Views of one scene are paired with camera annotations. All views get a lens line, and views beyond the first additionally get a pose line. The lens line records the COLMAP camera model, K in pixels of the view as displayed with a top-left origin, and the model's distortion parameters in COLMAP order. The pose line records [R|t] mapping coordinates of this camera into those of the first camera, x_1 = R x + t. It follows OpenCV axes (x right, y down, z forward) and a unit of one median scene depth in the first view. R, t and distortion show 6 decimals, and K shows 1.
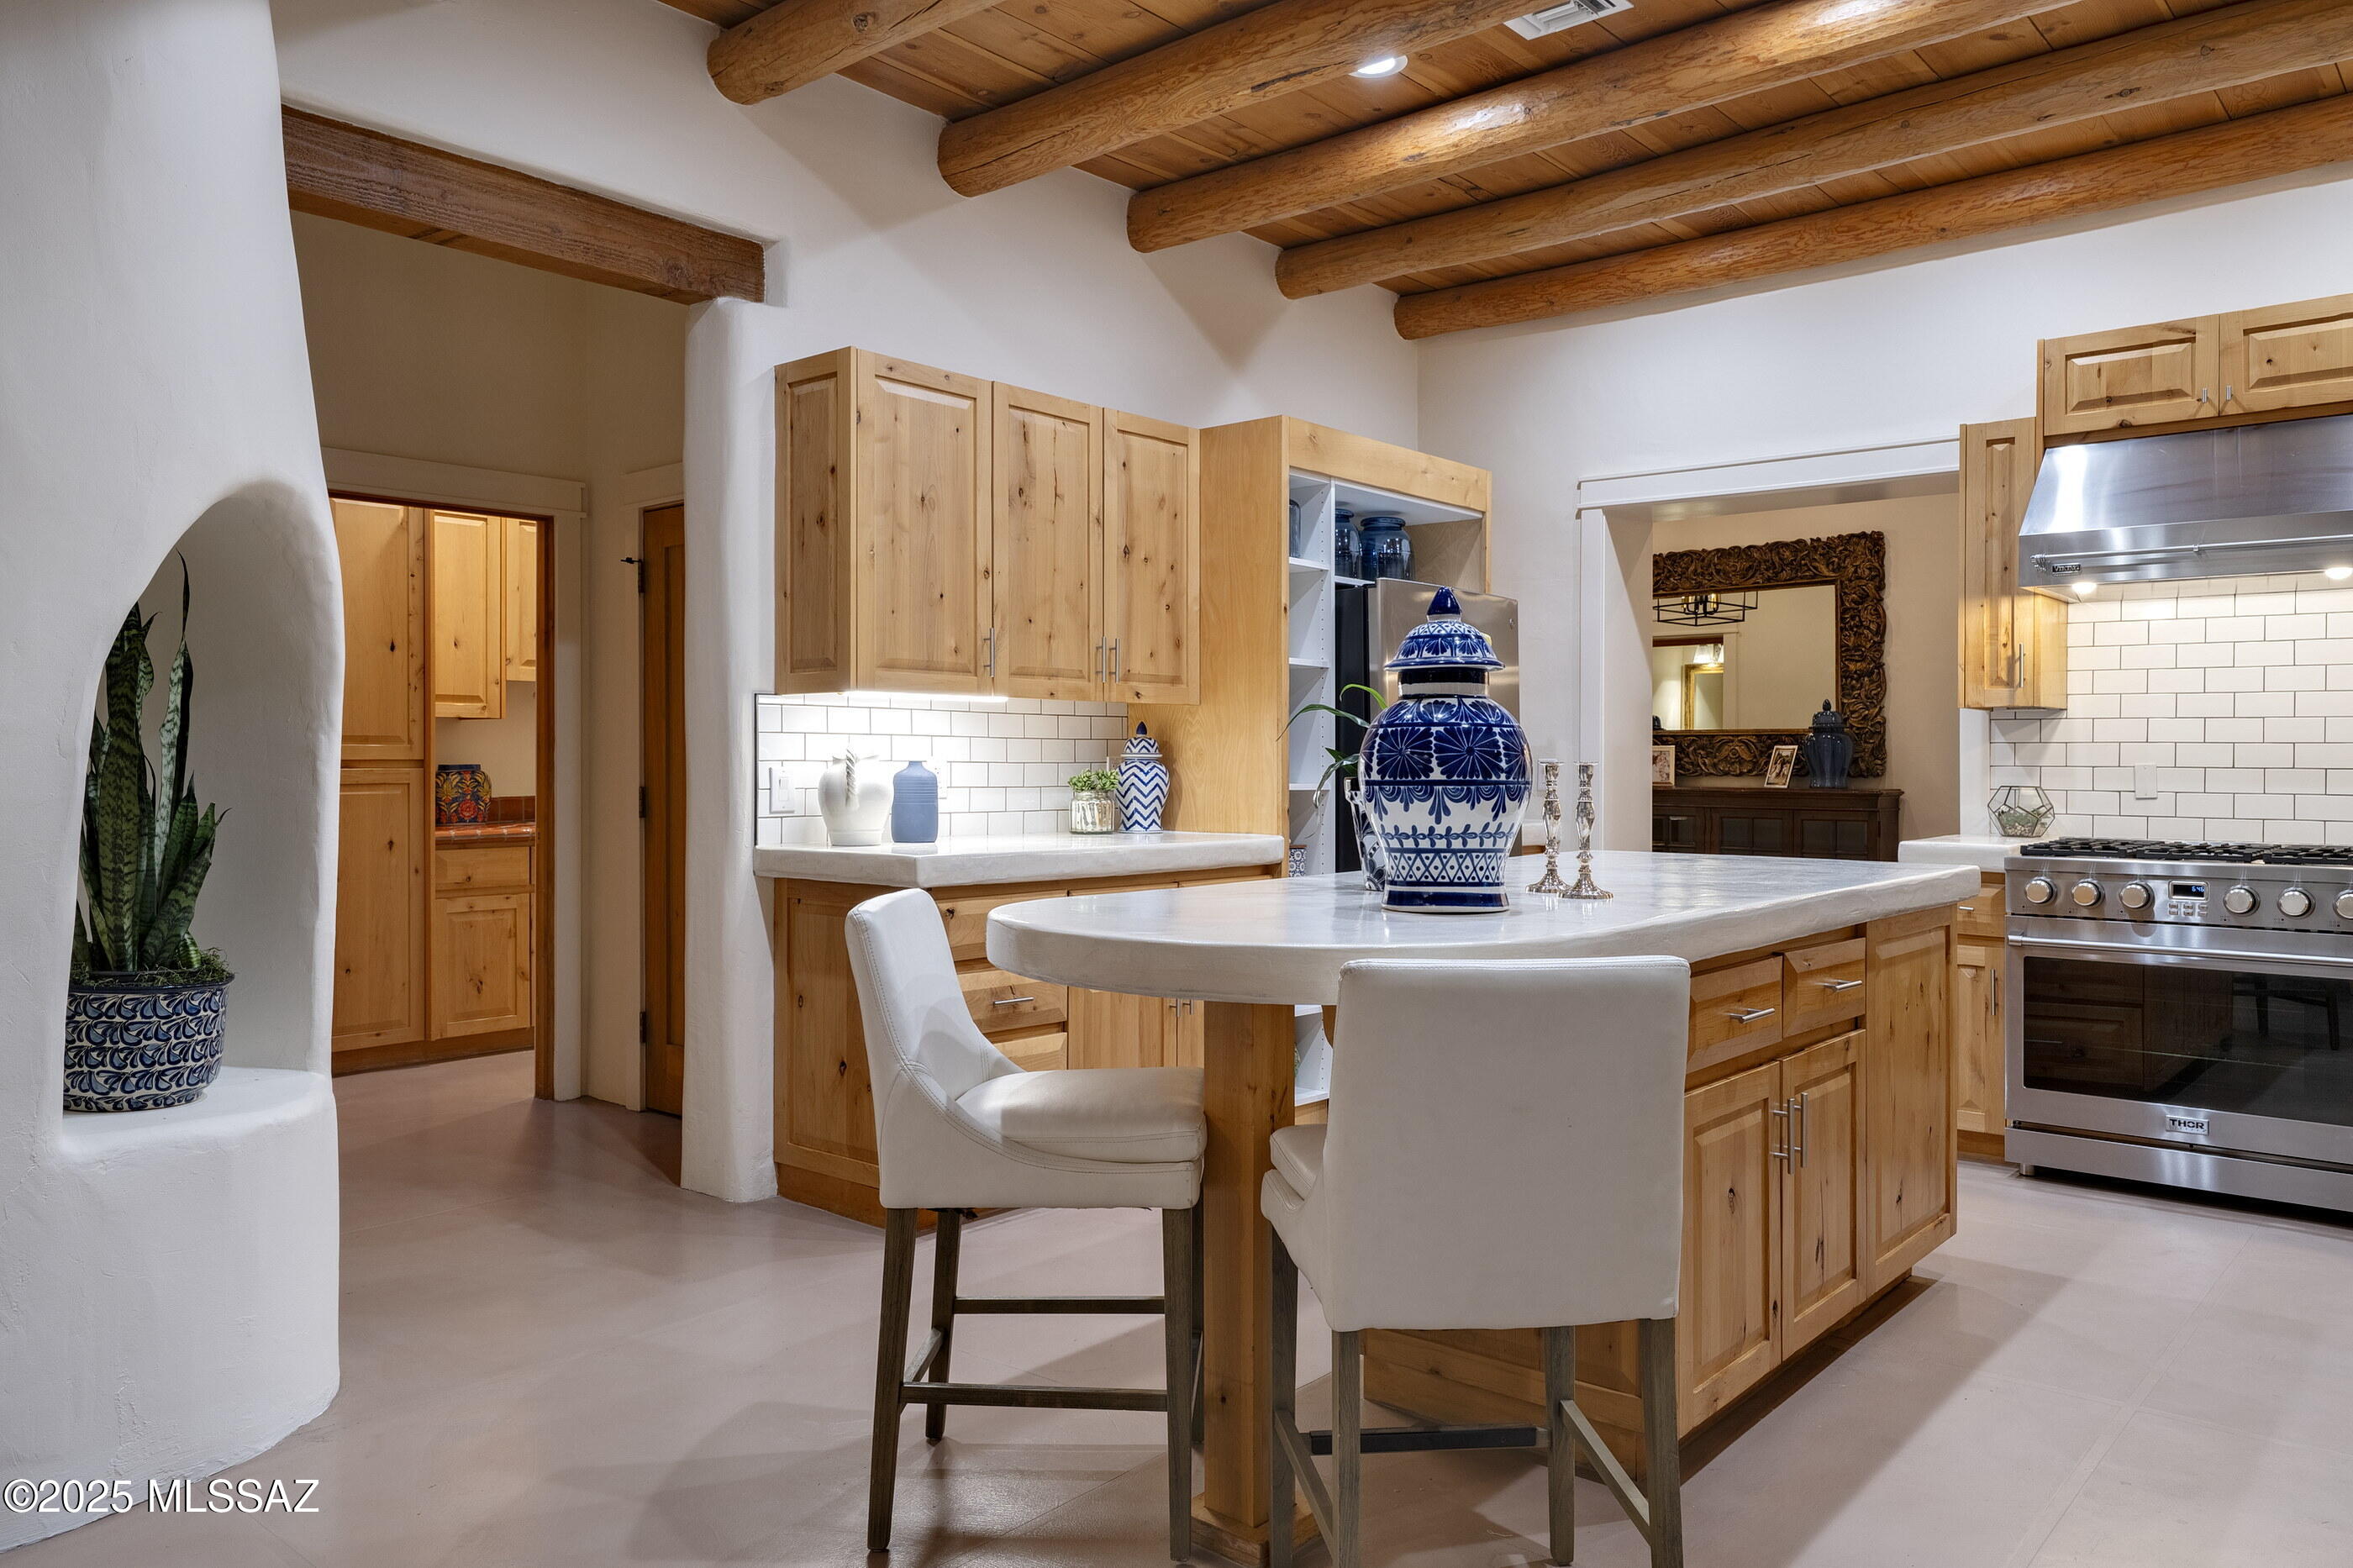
lens RADIAL K [[1640.9, 0, 1176.5], [0, 1640.9, 784.0], [0, 0, 1]] dist [0.005591, 0.002217]
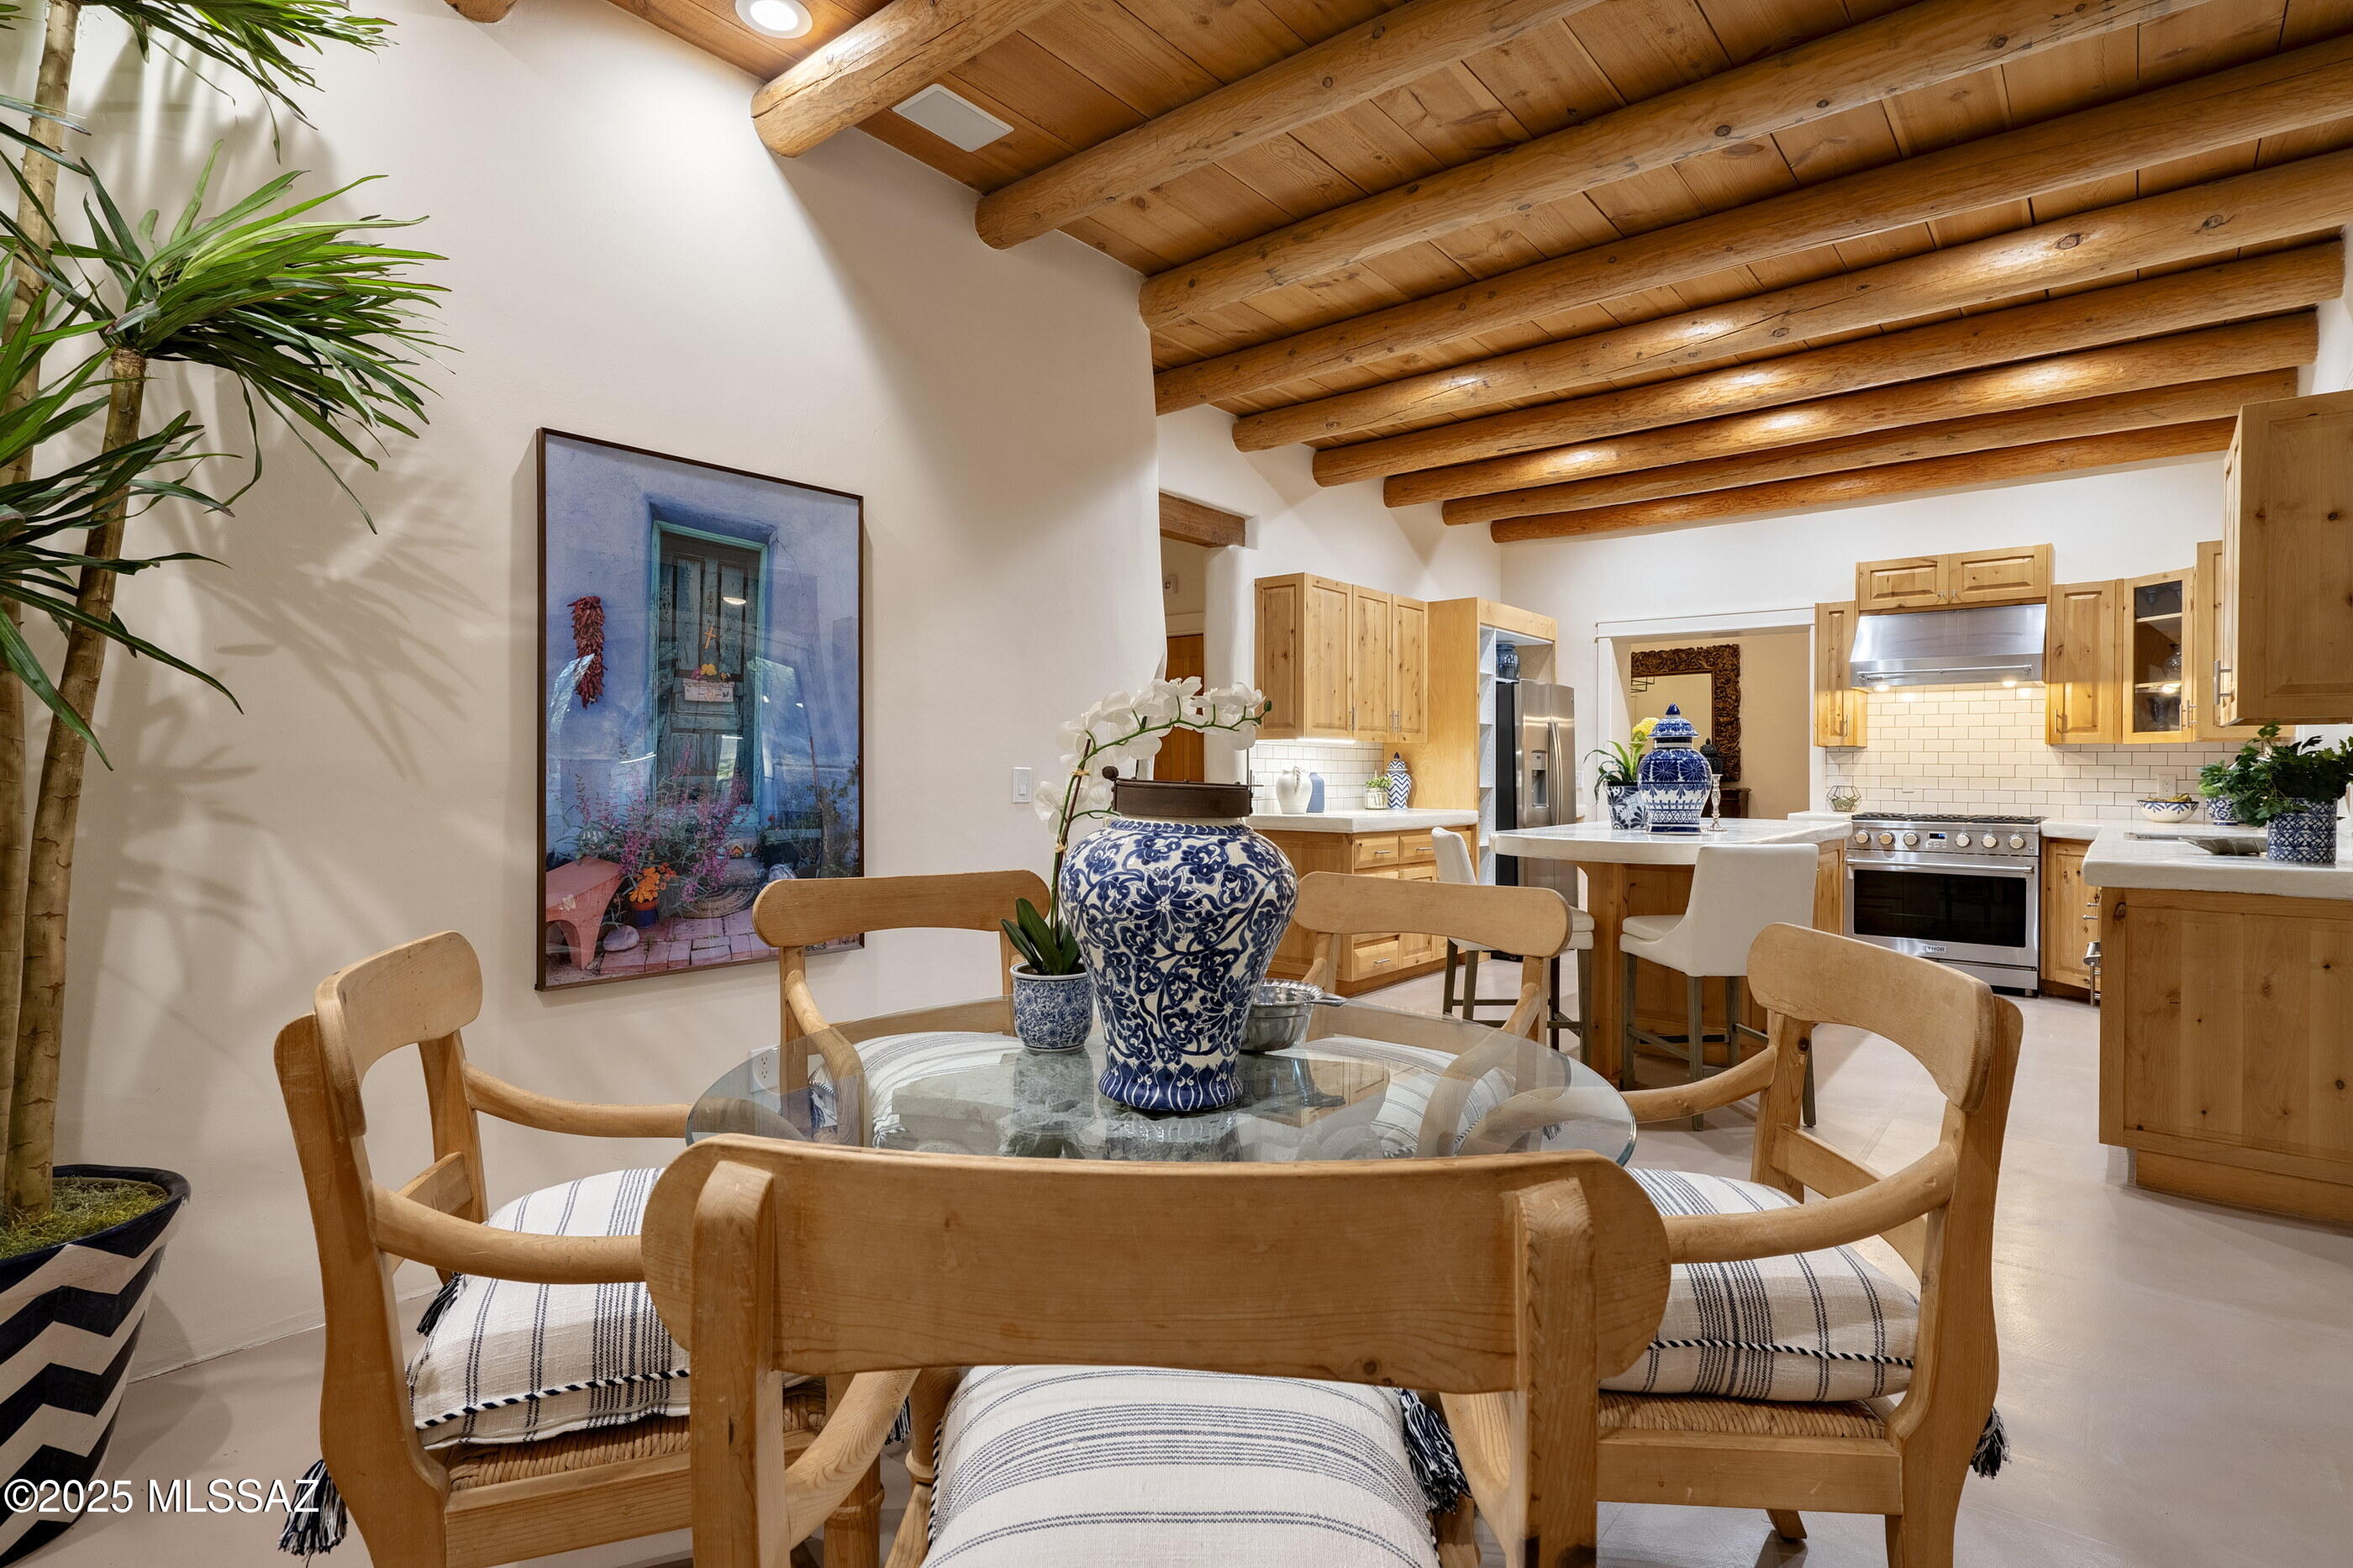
lens RADIAL K [[1144.6, 0, 1176.5], [0, 1144.6, 784.0], [0, 0, 1]] dist [-0.000717, -0.000115]
pose [[0.999821, 0.001494, 0.018841, -0.333690], [-0.001462, 0.999998, -0.001687, 0.002709], [-0.018843, 0.001659, 0.999821, -0.380319]]
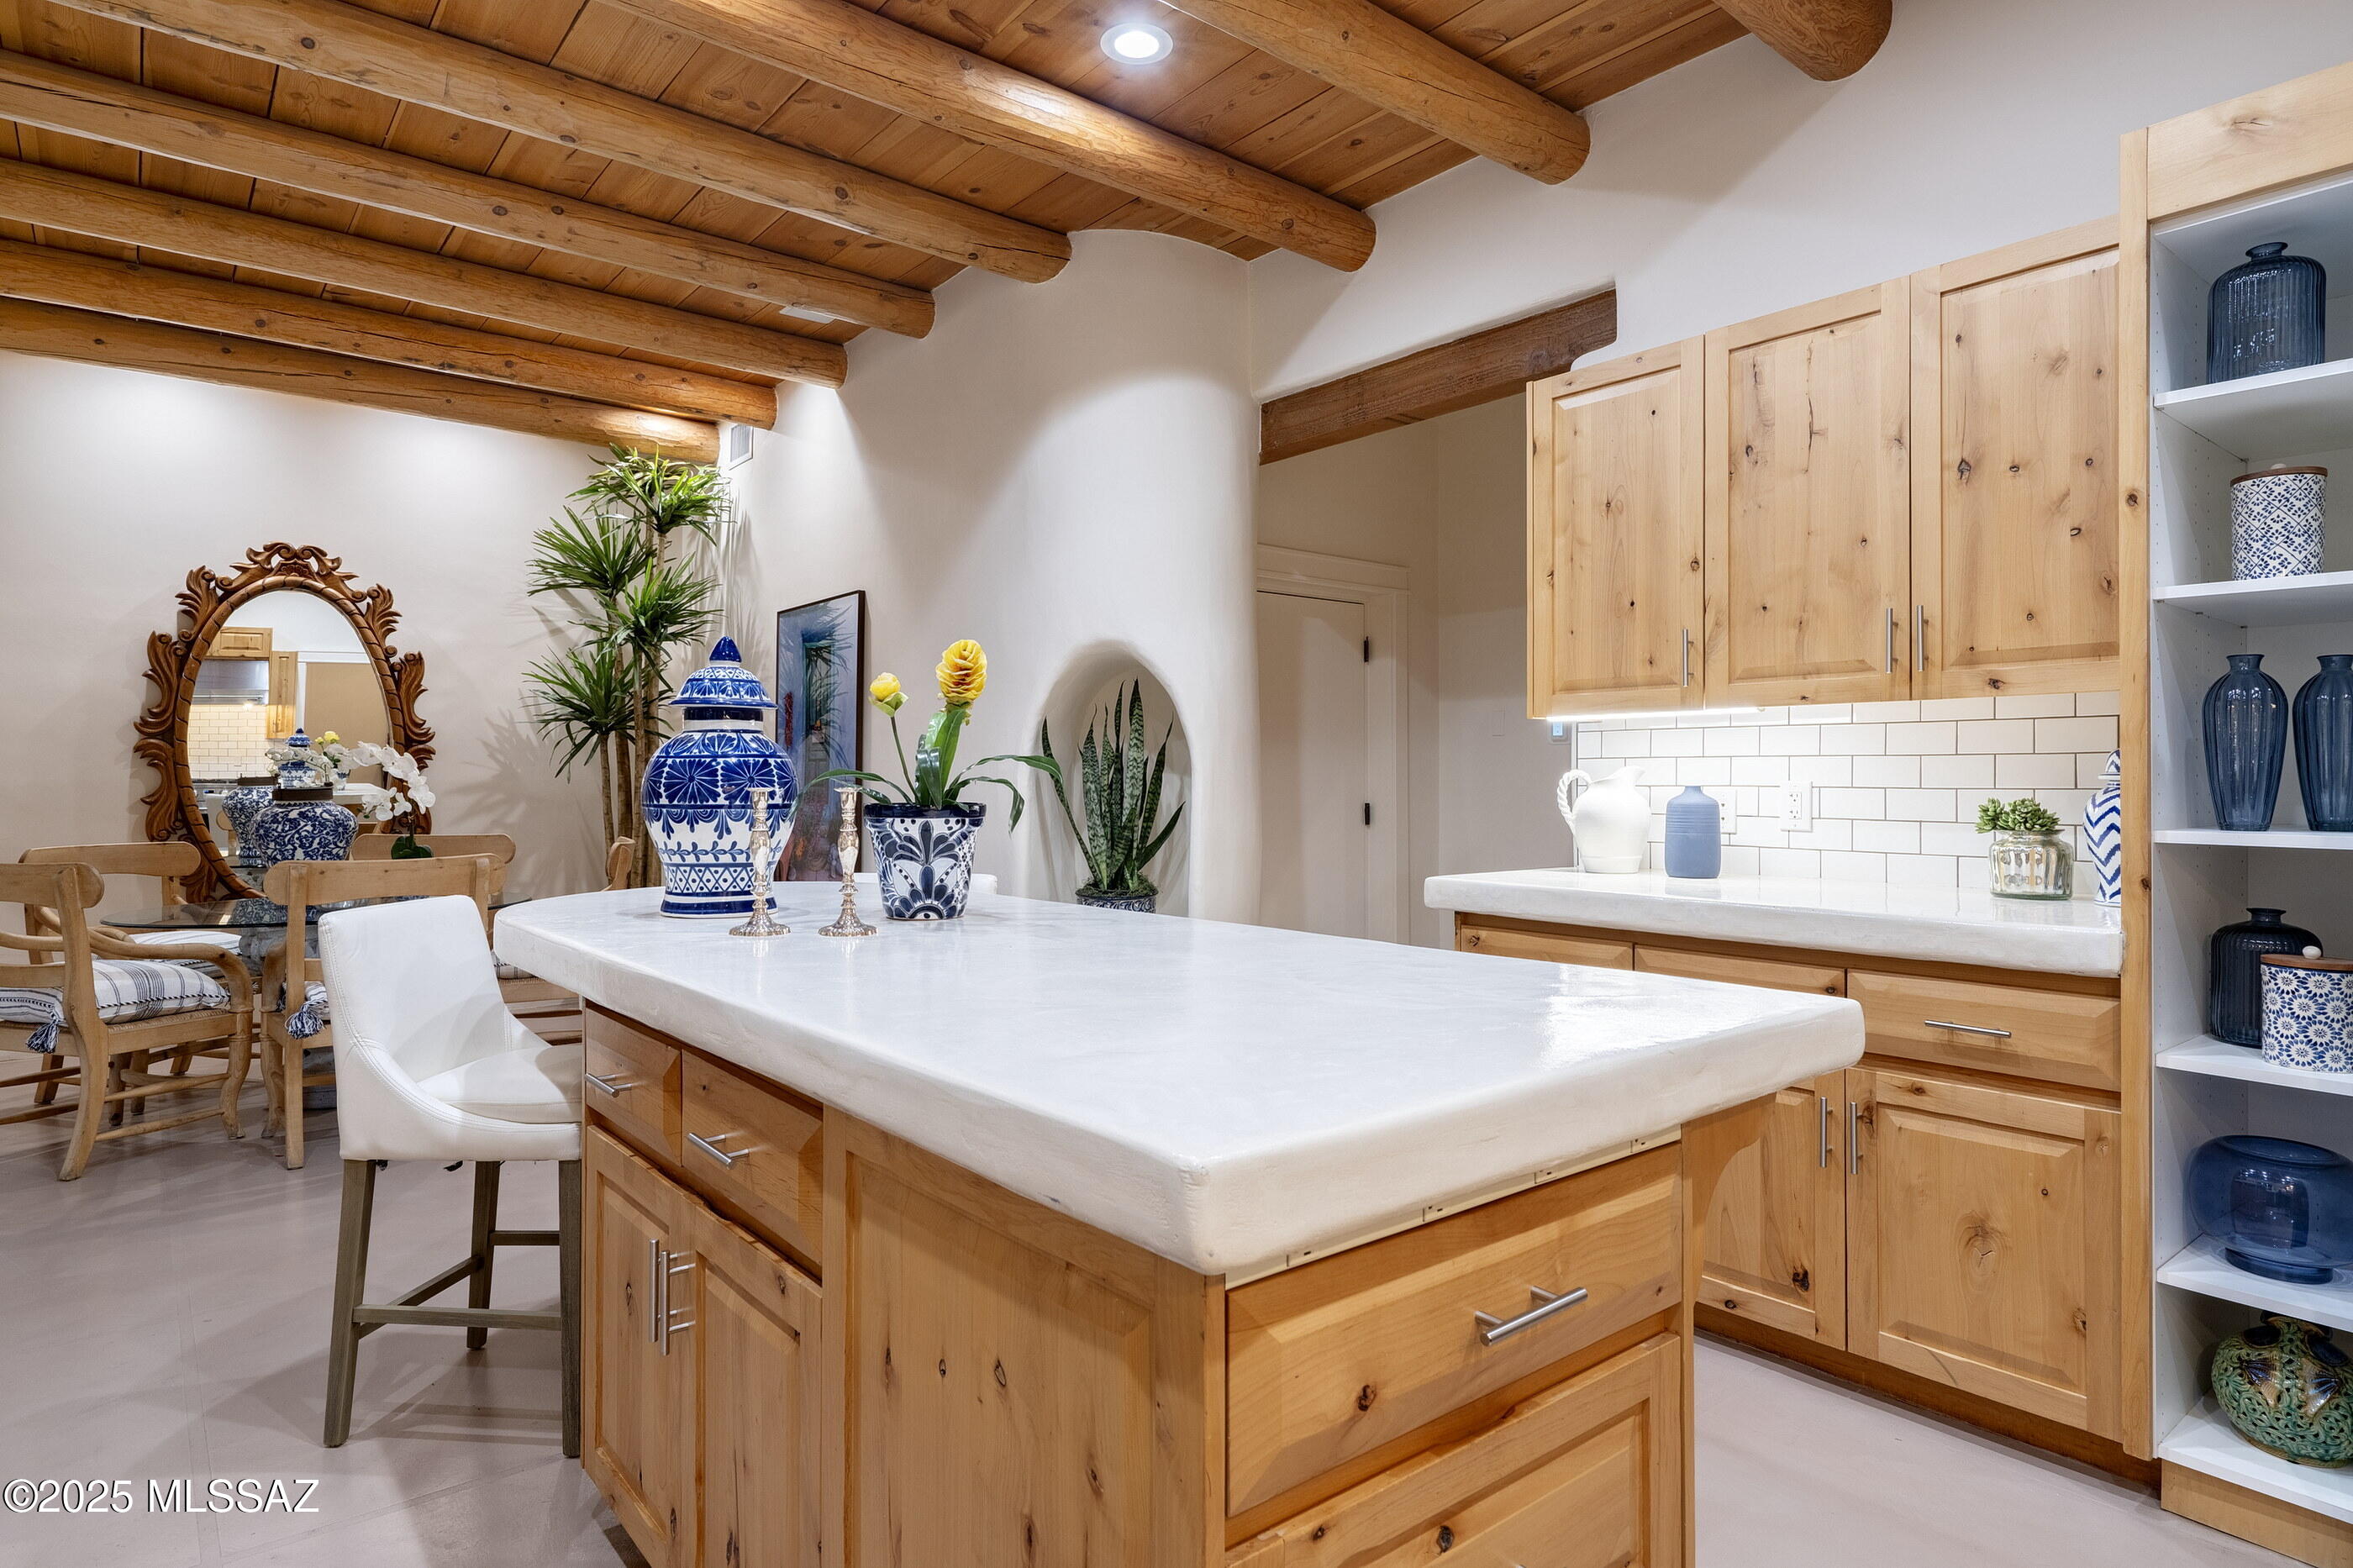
lens RADIAL K [[1296.9, 0, 1176.5], [0, 1296.9, 784.0], [0, 0, 1]] dist [-0.000418, 0.000021]
pose [[-0.178025, -0.000016, -0.984026, 0.552517], [-0.012252, 0.999923, 0.002200, -0.012360], [0.983950, 0.012448, -0.178011, 0.802673]]
